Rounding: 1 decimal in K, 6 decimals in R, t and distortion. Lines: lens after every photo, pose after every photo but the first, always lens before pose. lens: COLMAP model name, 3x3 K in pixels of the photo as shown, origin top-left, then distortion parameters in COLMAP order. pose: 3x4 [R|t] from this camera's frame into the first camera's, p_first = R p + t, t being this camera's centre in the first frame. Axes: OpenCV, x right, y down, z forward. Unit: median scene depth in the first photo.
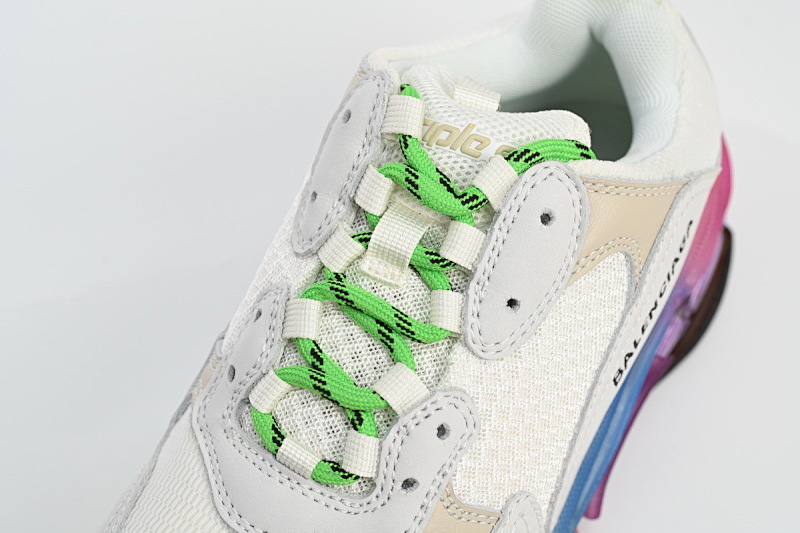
lens RADIAL K [[1305.6, 0, 399.4], [0, 1305.6, 263.7], [0, 0, 1]] dist [0.009031, 0.000000]
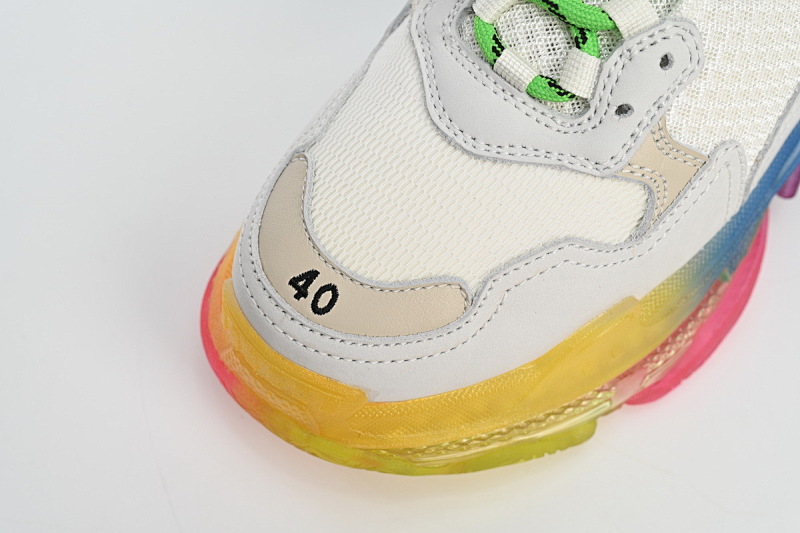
lens RADIAL K [[1305.6, 0, 402.9], [0, 1305.6, 269.2], [0, 0, 1]] dist [0.009031, 0.000000]
pose [[0.985062, 0.145010, -0.092868, -0.046946], [-0.124763, 0.972734, 0.195507, 0.110651], [0.118686, -0.181000, 0.976295, -0.010946]]
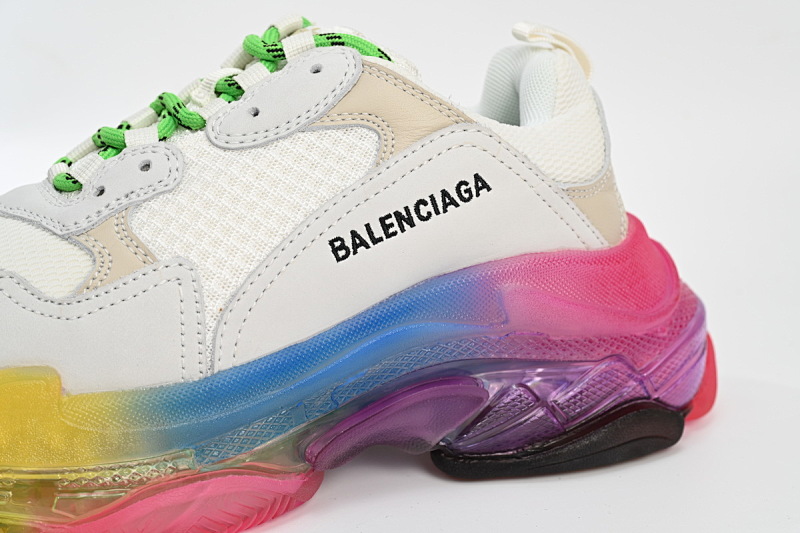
lens RADIAL K [[1382.8, 0, 401.2], [0, 1382.8, 265.8], [0, 0, 1]] dist [0.040871, 0.000000]
pose [[0.776872, 0.133092, -0.615432, 0.986611], [-0.503812, 0.717657, -0.480773, 0.672103], [0.377682, 0.683561, 0.624581, 0.352824]]
